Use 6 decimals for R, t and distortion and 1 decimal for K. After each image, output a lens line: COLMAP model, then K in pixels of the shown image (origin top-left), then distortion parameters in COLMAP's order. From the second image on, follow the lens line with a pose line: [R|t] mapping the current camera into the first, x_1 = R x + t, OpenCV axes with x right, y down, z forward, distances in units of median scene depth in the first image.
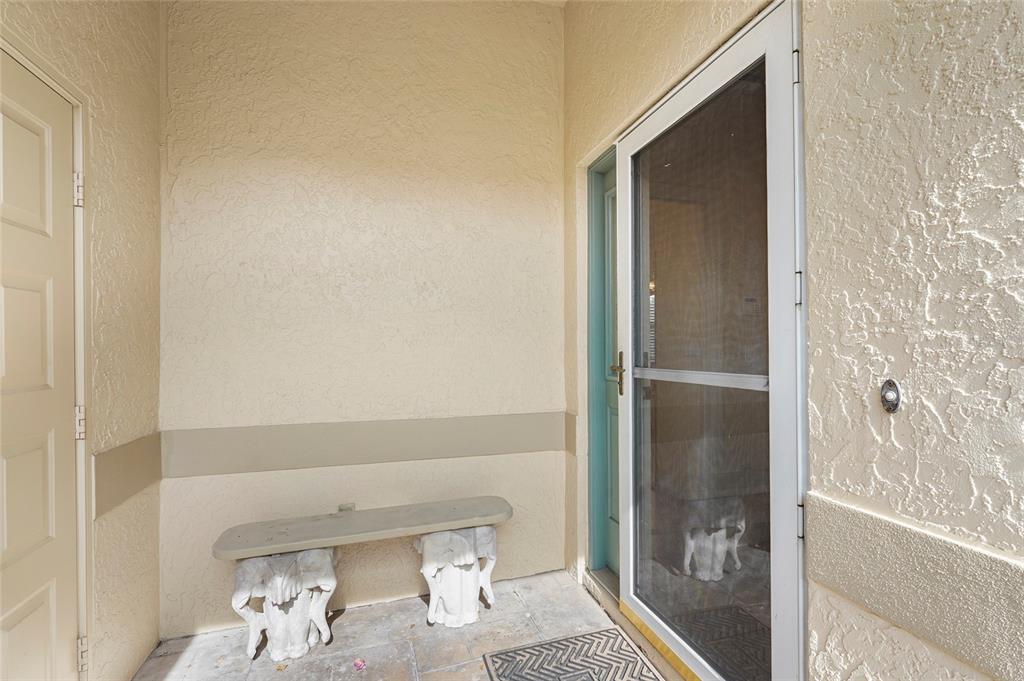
lens RADIAL K [[460.7, 0, 512.8], [0, 460.7, 345.3], [0, 0, 1]] dist [-0.002102, -0.000381]
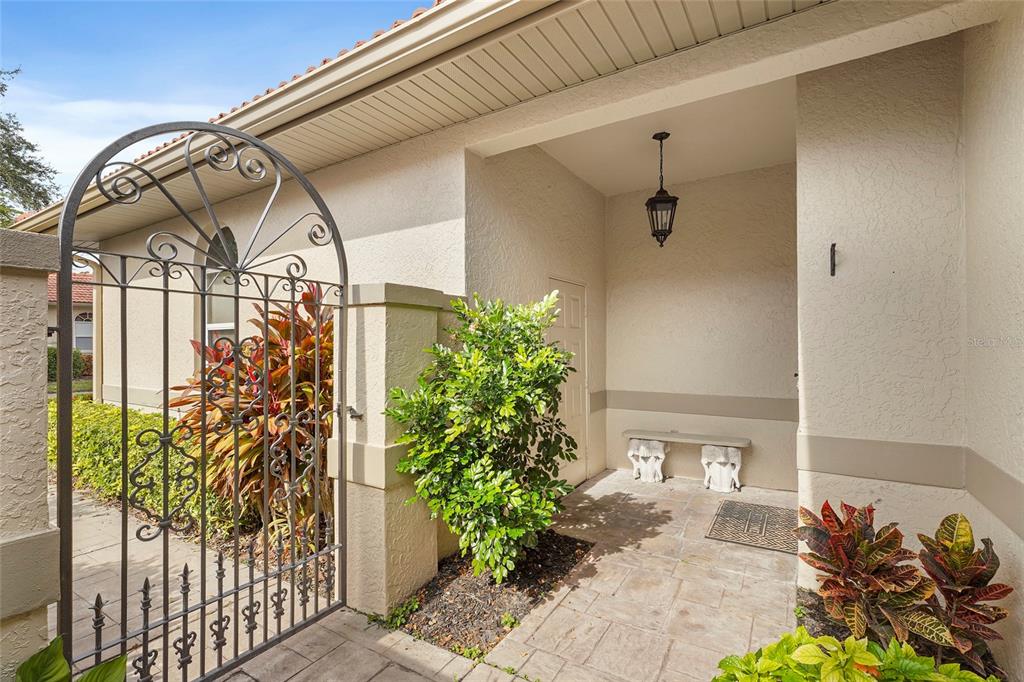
lens RADIAL K [[460.7, 0, 512.8], [0, 460.7, 345.8], [0, 0, 1]] dist [-0.002102, -0.000381]
pose [[0.653004, 0.001840, -0.757352, 0.890816], [0.003474, 0.999979, 0.005425, -0.083983], [0.757346, -0.006174, 0.652984, -1.139973]]
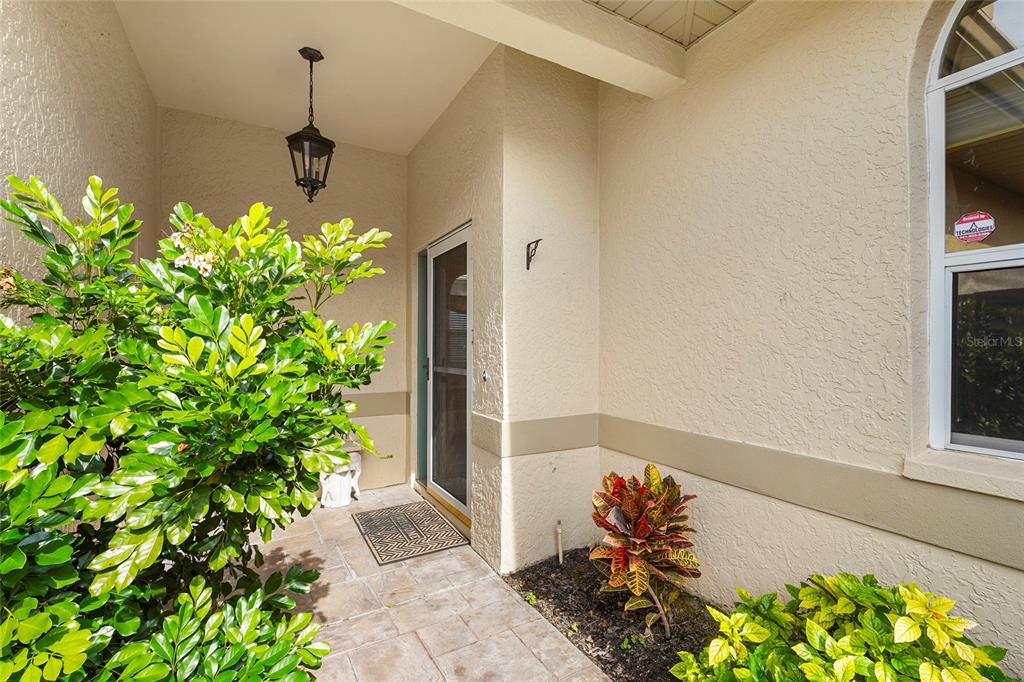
lens RADIAL K [[460.7, 0, 512.8], [0, 460.7, 345.8], [0, 0, 1]] dist [-0.002102, -0.000381]
pose [[0.976867, 0.006977, 0.213733, 0.167172], [-0.008120, 0.999957, 0.004473, -0.048798], [-0.213692, -0.006105, 0.976882, -0.959423]]
